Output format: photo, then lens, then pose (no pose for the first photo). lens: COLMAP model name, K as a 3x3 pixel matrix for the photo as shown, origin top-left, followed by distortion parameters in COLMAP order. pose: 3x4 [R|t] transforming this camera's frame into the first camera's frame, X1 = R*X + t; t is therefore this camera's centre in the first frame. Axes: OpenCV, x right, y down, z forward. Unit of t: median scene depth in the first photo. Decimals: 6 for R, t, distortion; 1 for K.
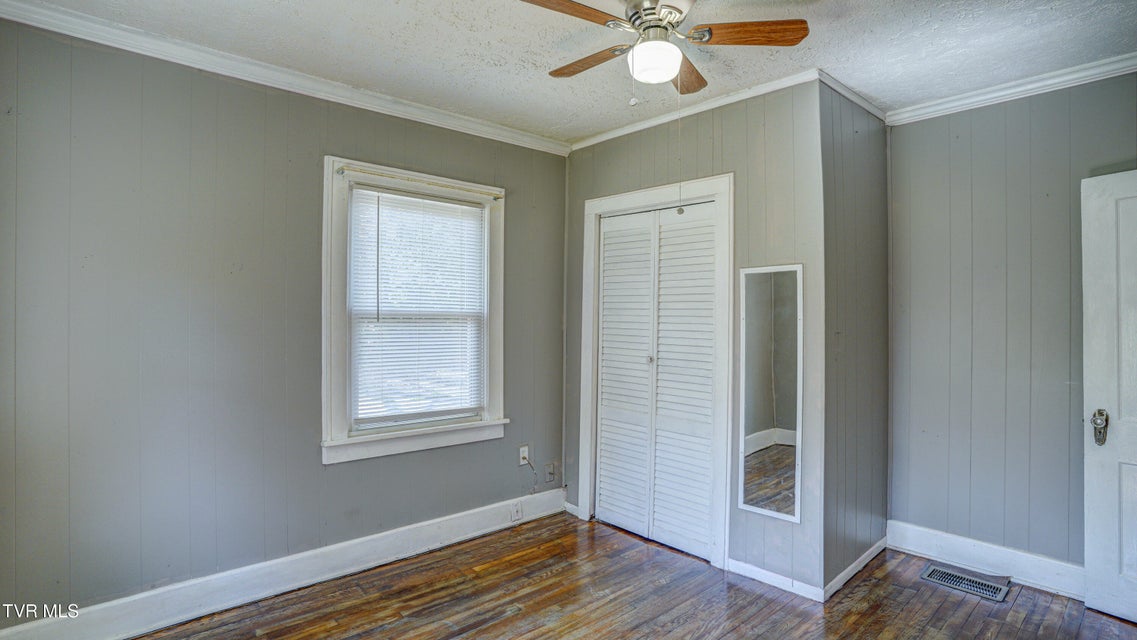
lens RADIAL K [[559.4, 0, 572.4], [0, 559.4, 318.0], [0, 0, 1]] dist [-0.084522, 0.039410]
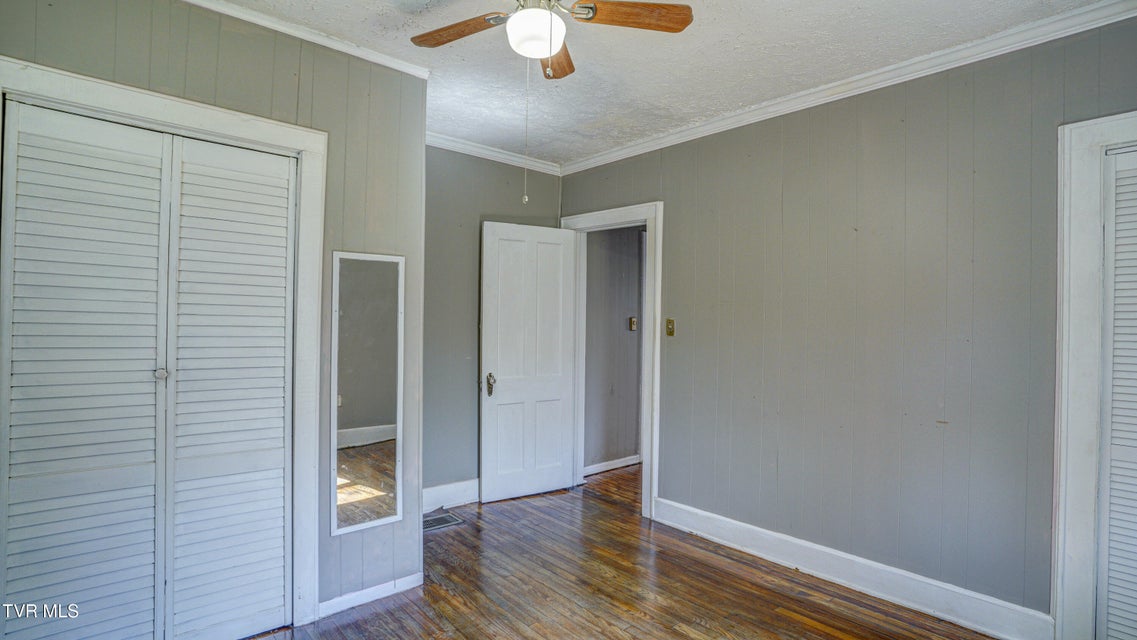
lens RADIAL K [[559.4, 0, 572.4], [0, 559.4, 318.0], [0, 0, 1]] dist [-0.084522, 0.039410]
pose [[0.008649, -0.001309, 0.999962, -0.558749], [-0.018127, 0.999835, 0.001466, 0.004638], [-0.999798, -0.018138, 0.008624, 0.671567]]
